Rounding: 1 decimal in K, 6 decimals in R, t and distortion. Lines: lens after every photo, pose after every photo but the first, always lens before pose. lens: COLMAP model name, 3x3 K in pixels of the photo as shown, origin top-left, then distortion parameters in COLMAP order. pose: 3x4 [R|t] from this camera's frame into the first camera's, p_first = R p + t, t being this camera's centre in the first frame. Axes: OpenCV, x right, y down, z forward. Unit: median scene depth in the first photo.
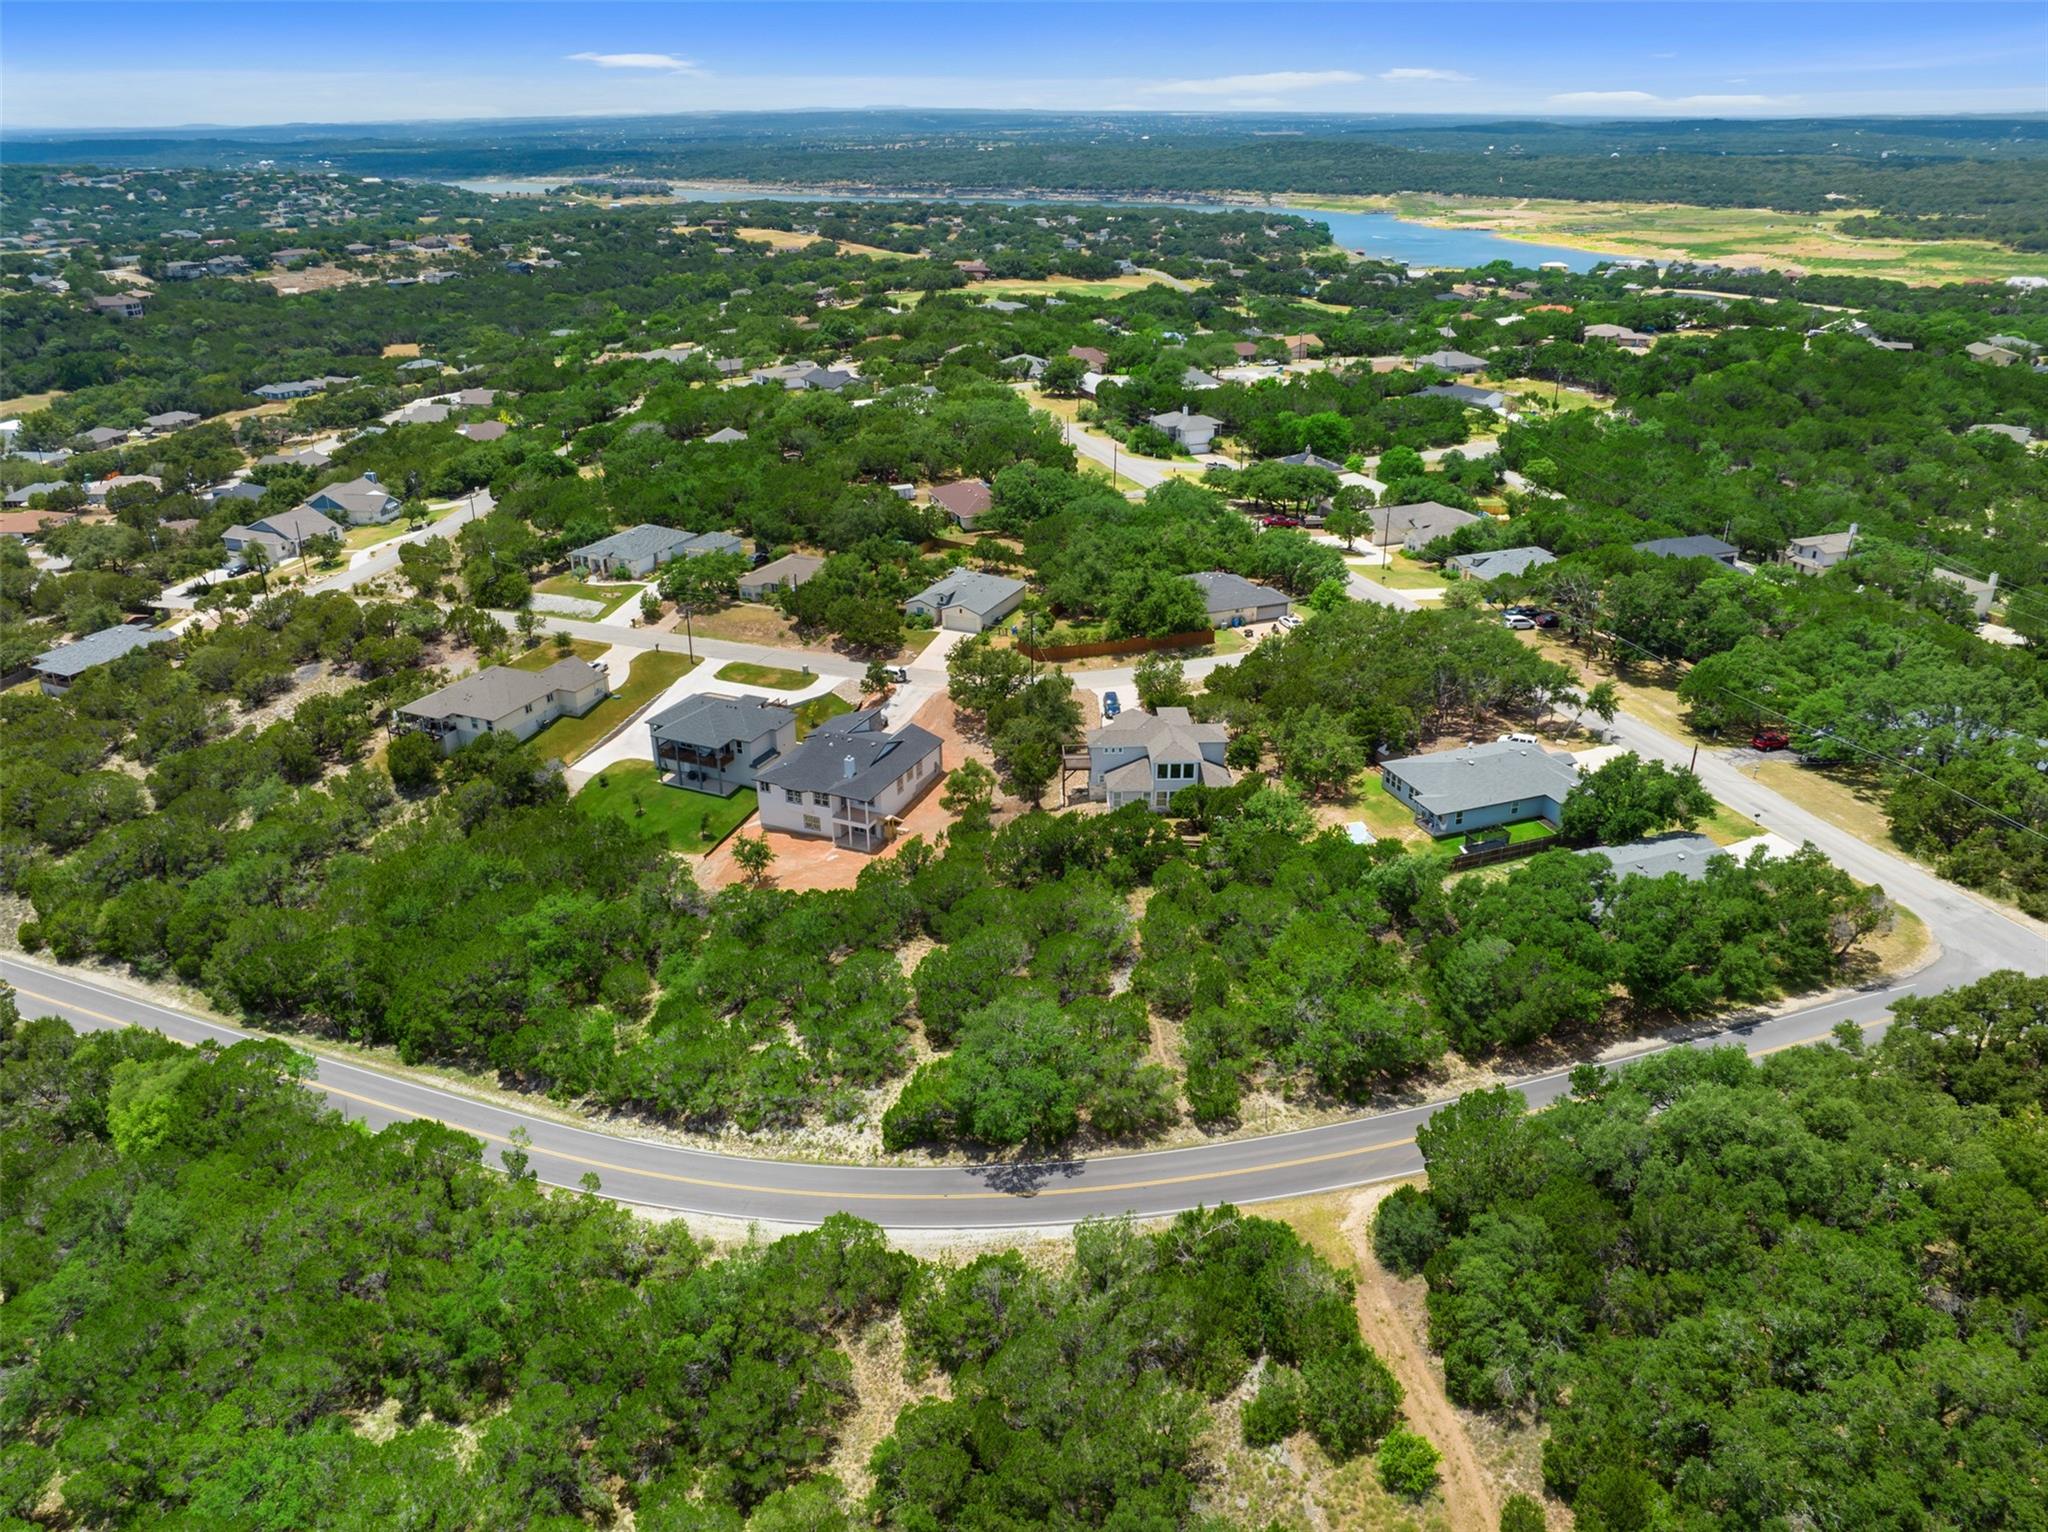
lens RADIAL K [[1437.4, 0, 1030.0], [0, 1437.4, 745.6], [0, 0, 1]] dist [-0.058516, 0.031202]
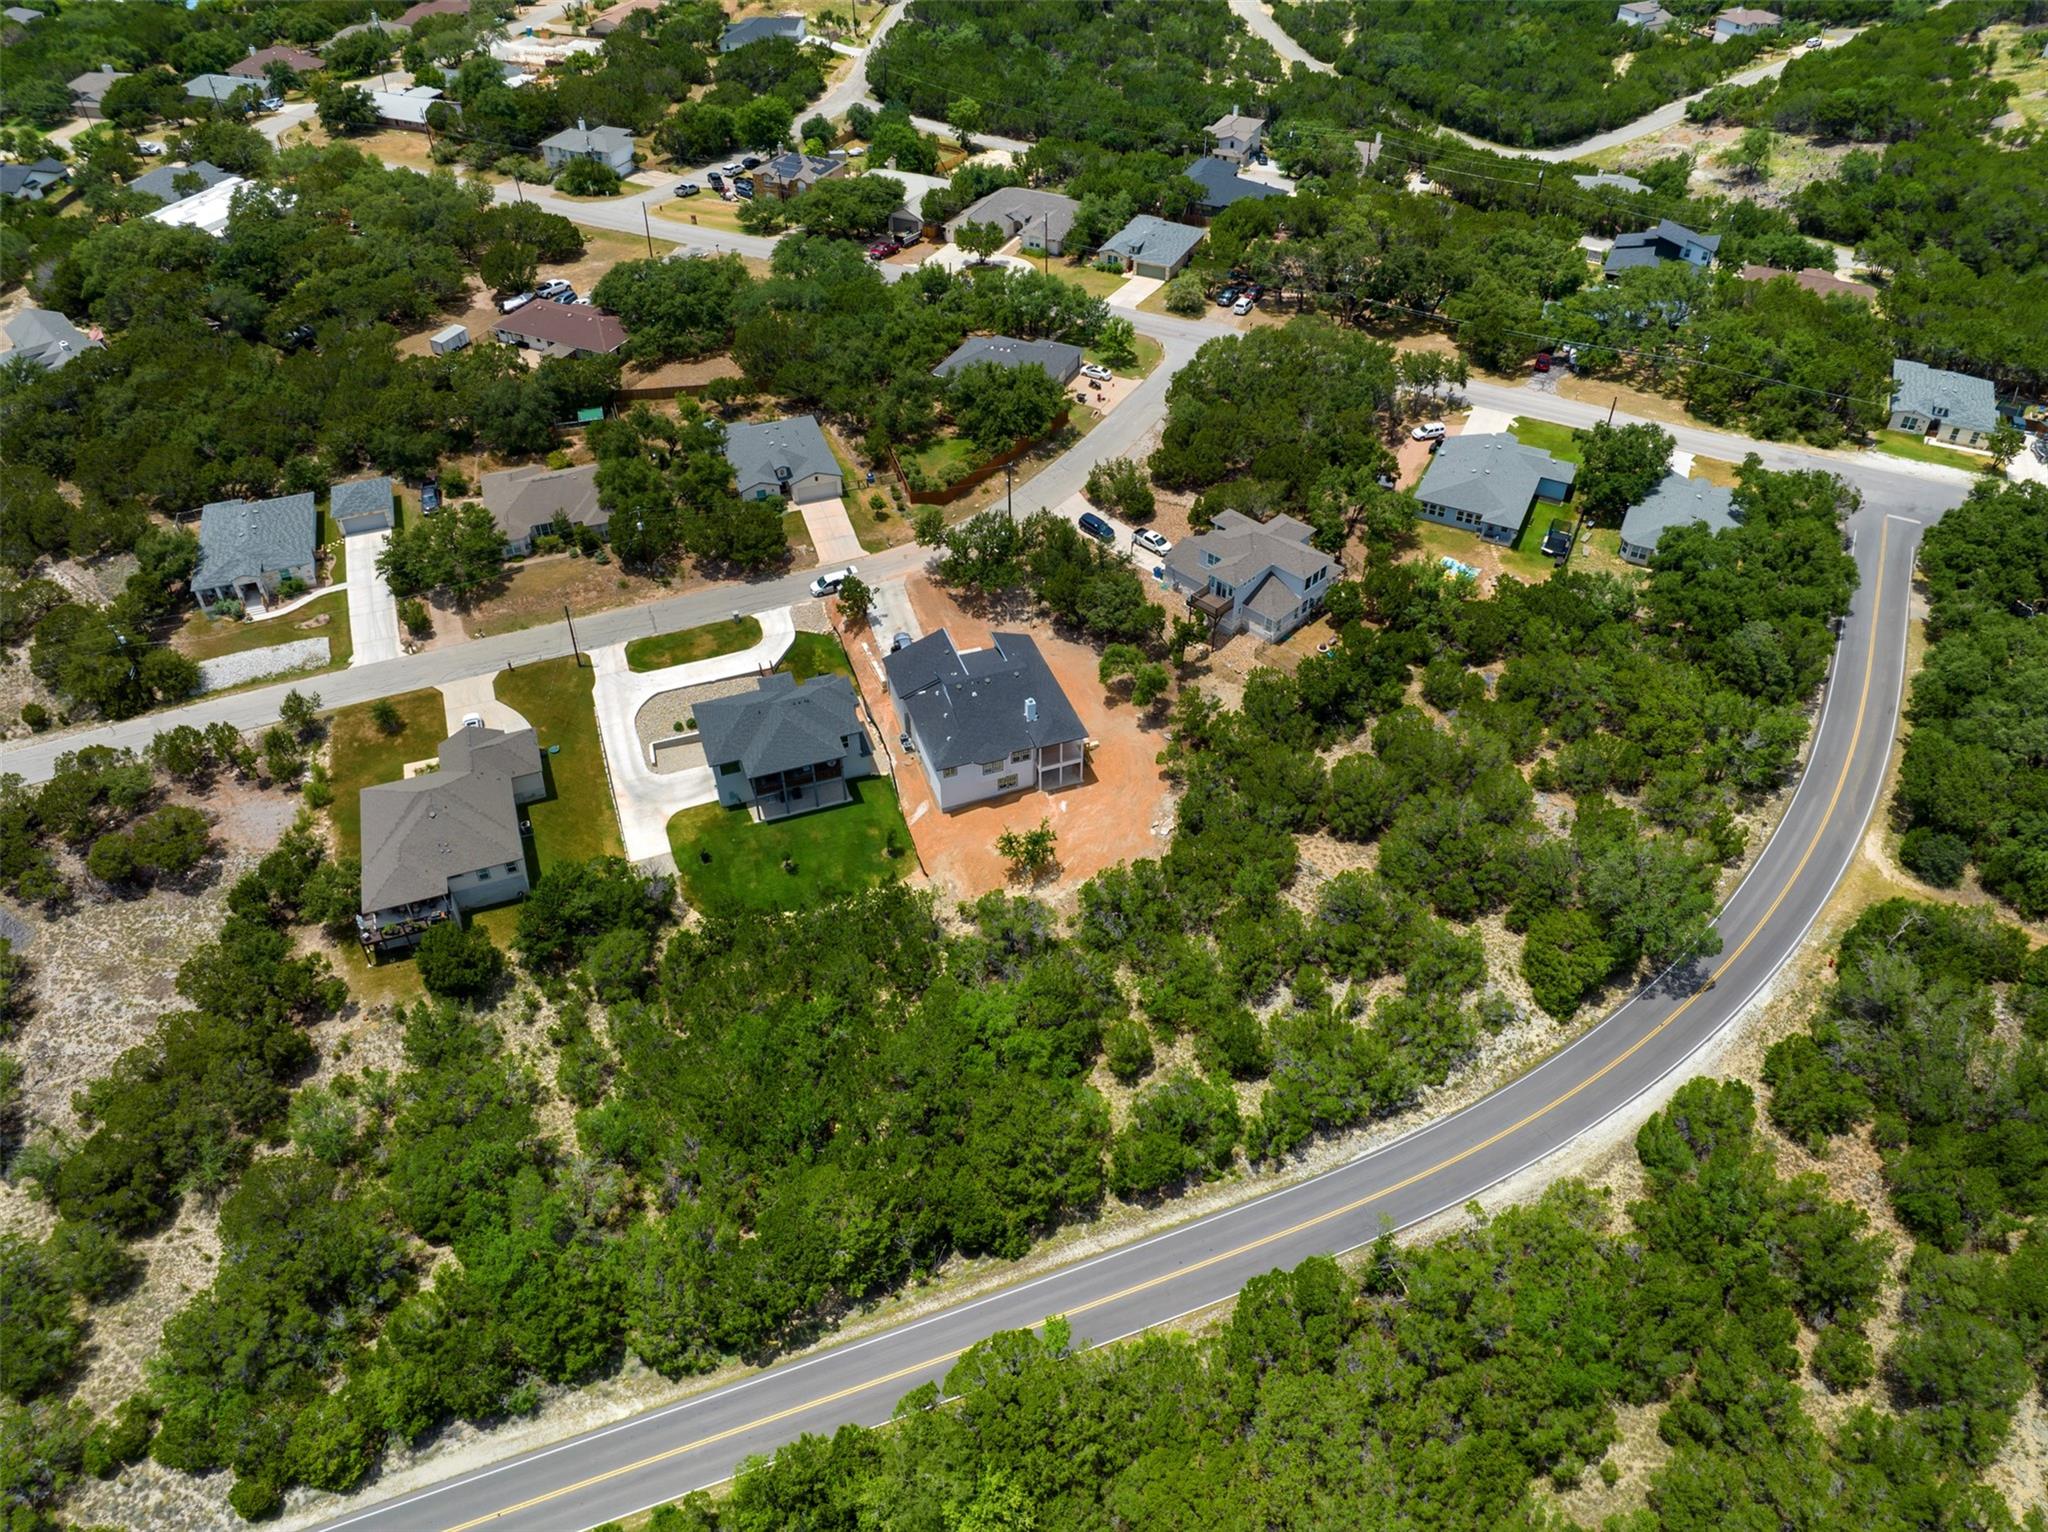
lens RADIAL K [[1469.2, 0, 1017.1], [0, 1469.2, 721.1], [0, 0, 1]] dist [-0.044739, 0.003225]
pose [[0.722214, -0.441940, 0.532068, -0.435705], [0.281246, 0.890423, 0.357837, -0.216622], [-0.631907, -0.108793, 0.767370, 0.204604]]
